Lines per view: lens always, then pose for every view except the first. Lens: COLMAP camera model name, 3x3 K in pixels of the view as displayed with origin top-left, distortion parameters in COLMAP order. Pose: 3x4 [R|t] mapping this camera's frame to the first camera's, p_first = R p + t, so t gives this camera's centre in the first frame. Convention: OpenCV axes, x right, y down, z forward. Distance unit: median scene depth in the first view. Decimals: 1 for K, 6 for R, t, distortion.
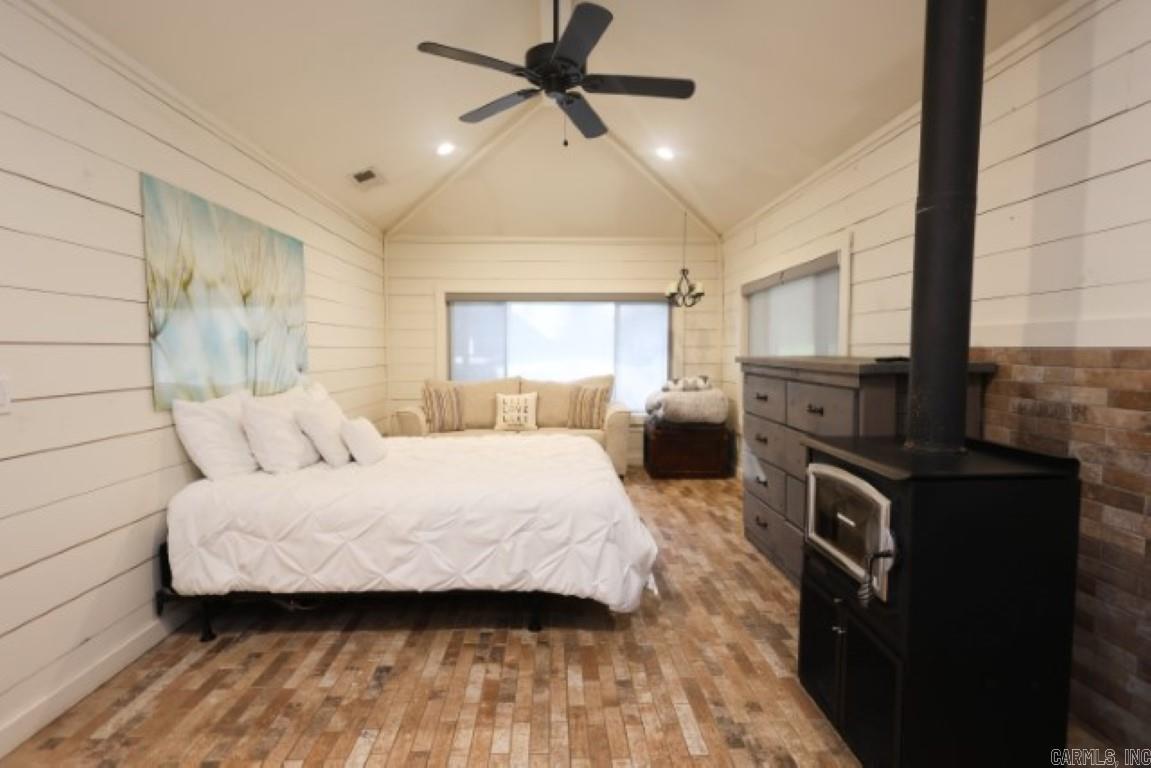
lens RADIAL K [[550.6, 0, 571.5], [0, 550.6, 395.1], [0, 0, 1]] dist [-0.001048, -0.000263]
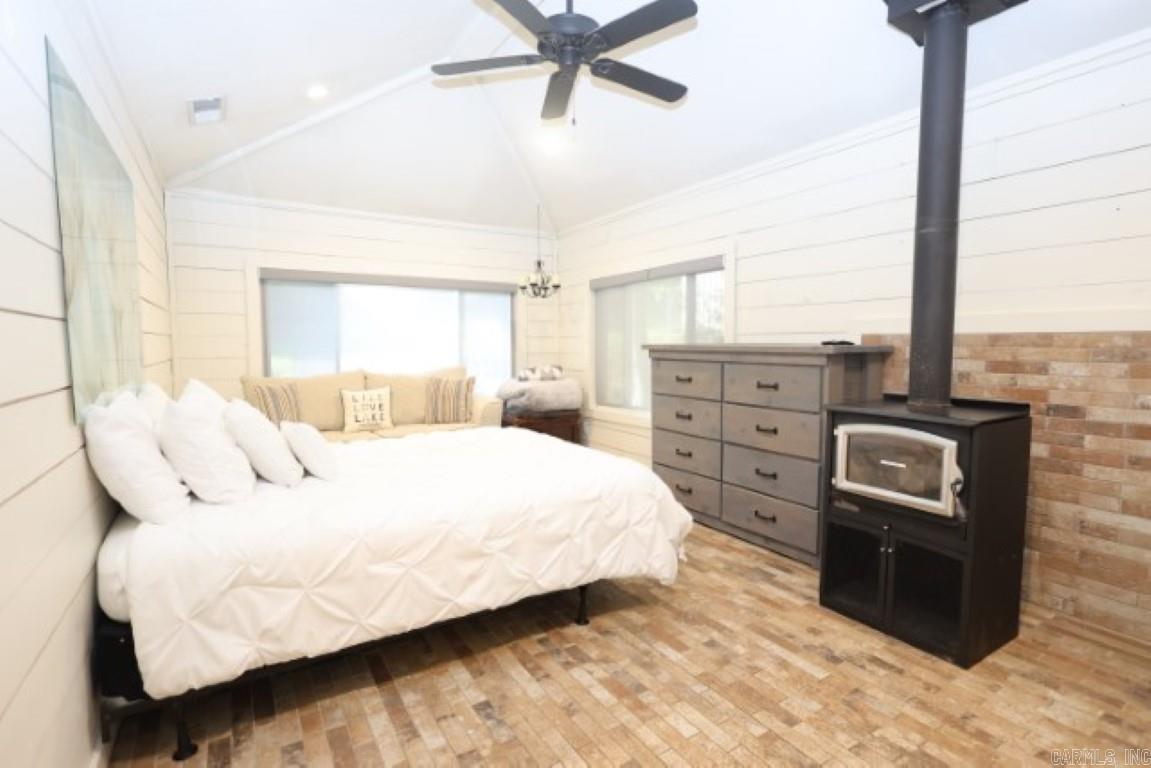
lens RADIAL K [[550.6, 0, 571.5], [0, 550.6, 395.1], [0, 0, 1]] dist [-0.001048, -0.000263]
pose [[0.869725, -0.045469, 0.491437, -0.581480], [0.040796, 0.998963, 0.020227, 0.005399], [-0.491847, 0.002457, 0.870678, 0.178459]]
